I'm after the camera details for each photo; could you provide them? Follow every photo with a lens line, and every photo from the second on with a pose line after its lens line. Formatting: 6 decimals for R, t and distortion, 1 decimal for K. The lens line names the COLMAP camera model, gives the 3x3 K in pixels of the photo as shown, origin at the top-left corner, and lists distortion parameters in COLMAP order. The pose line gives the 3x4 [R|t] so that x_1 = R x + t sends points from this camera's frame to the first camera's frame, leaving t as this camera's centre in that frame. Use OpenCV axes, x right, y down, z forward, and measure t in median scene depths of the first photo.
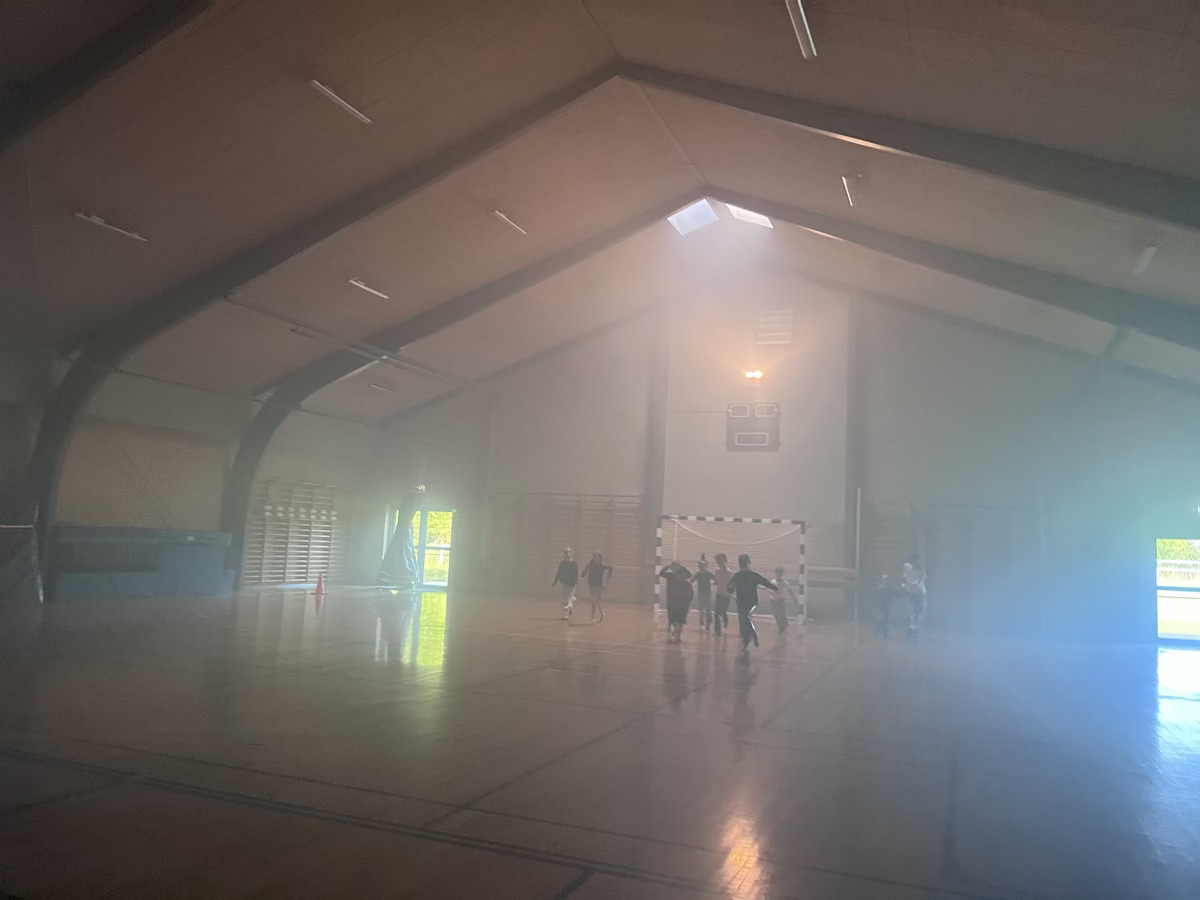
lens RADIAL K [[905.6, 0, 600.0], [0, 905.6, 450.0], [0, 0, 1]] dist [0.073924, -0.098328]
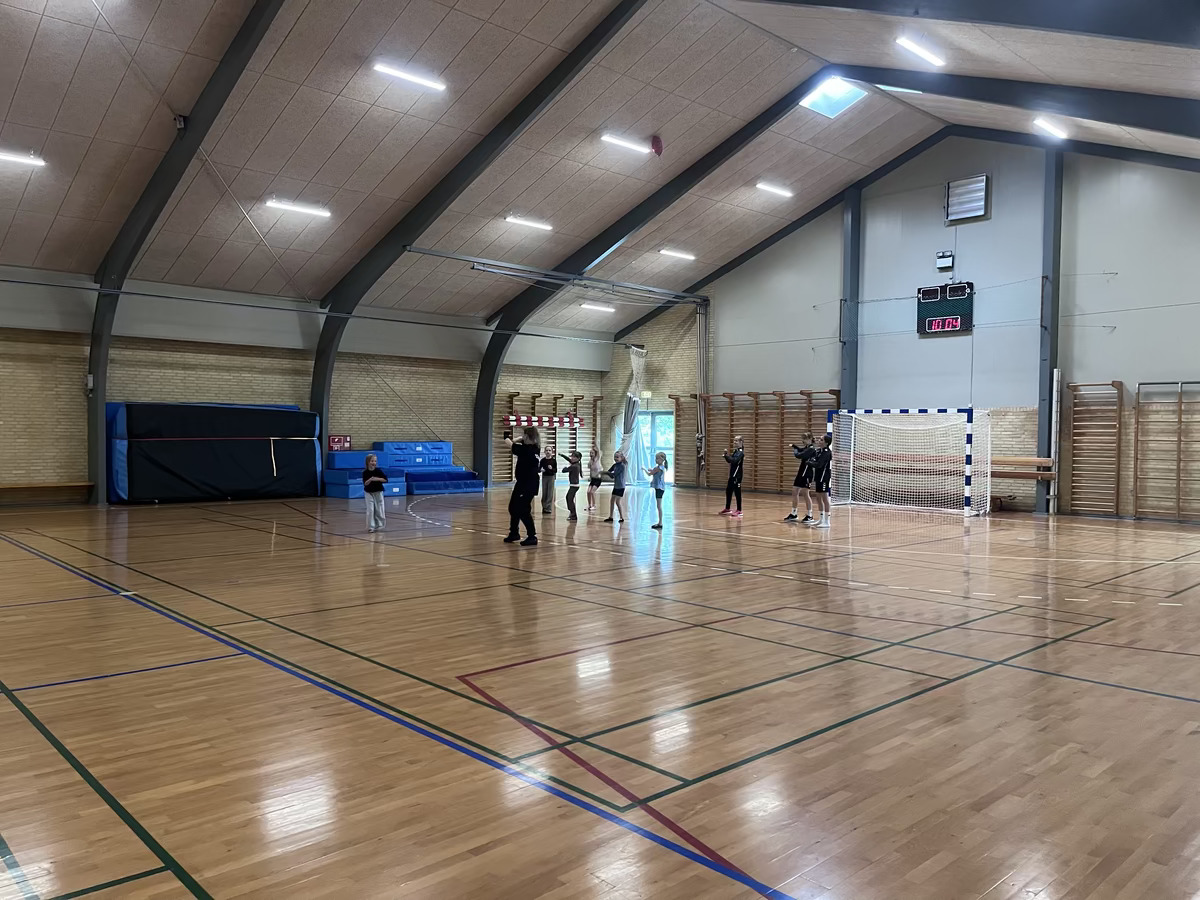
lens RADIAL K [[905.6, 0, 600.0], [0, 905.6, 450.0], [0, 0, 1]] dist [0.073924, -0.098328]
pose [[0.899372, -0.025767, -0.436424, 0.274983], [0.071589, 0.993467, 0.088873, 0.008332], [0.431282, -0.111173, 0.895341, -0.015043]]
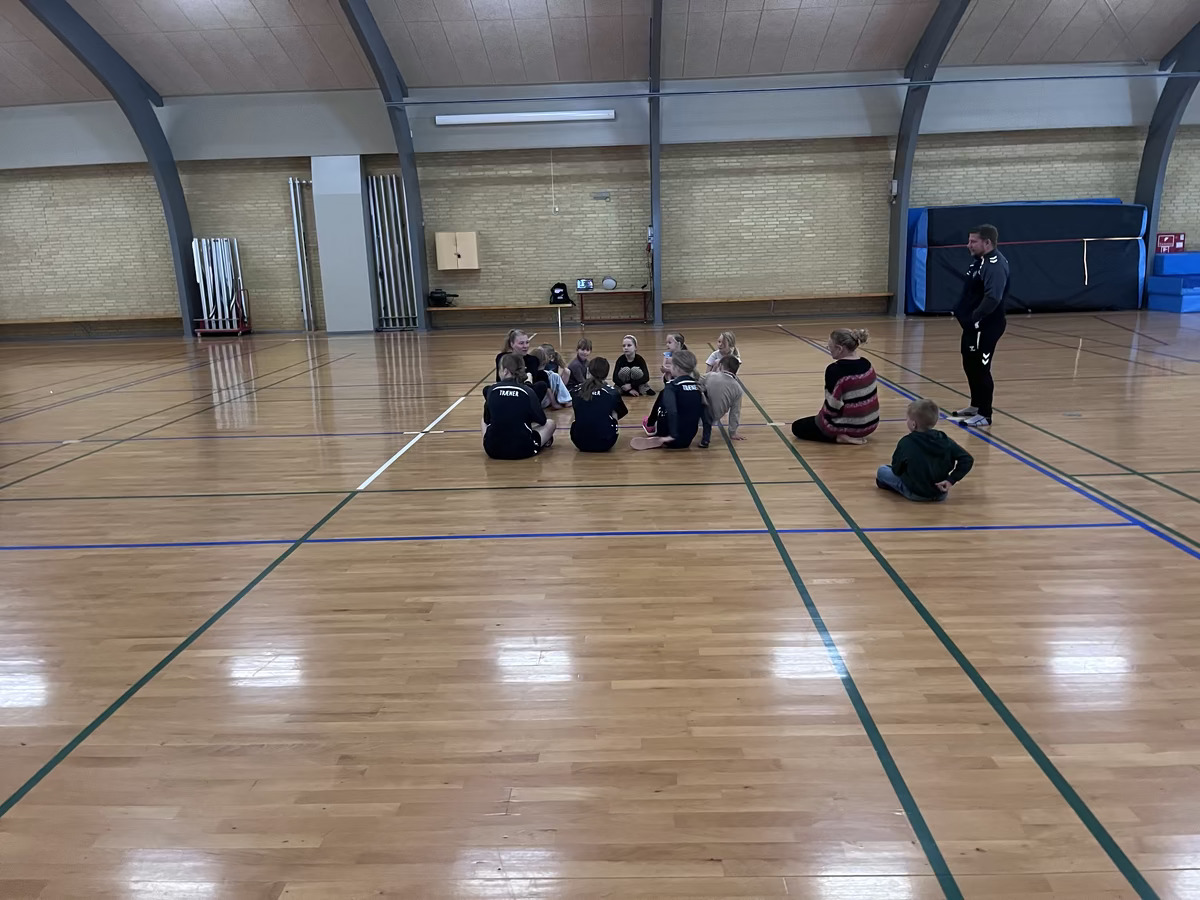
lens RADIAL K [[950.6, 0, 600.0], [0, 950.6, 450.0], [0, 0, 1]] dist [0.130973, -0.202898]
pose [[0.326048, 0.142072, -0.934617, 0.239651], [0.137830, 0.970935, 0.195676, 0.009882], [0.935252, -0.192618, 0.296989, -0.002214]]
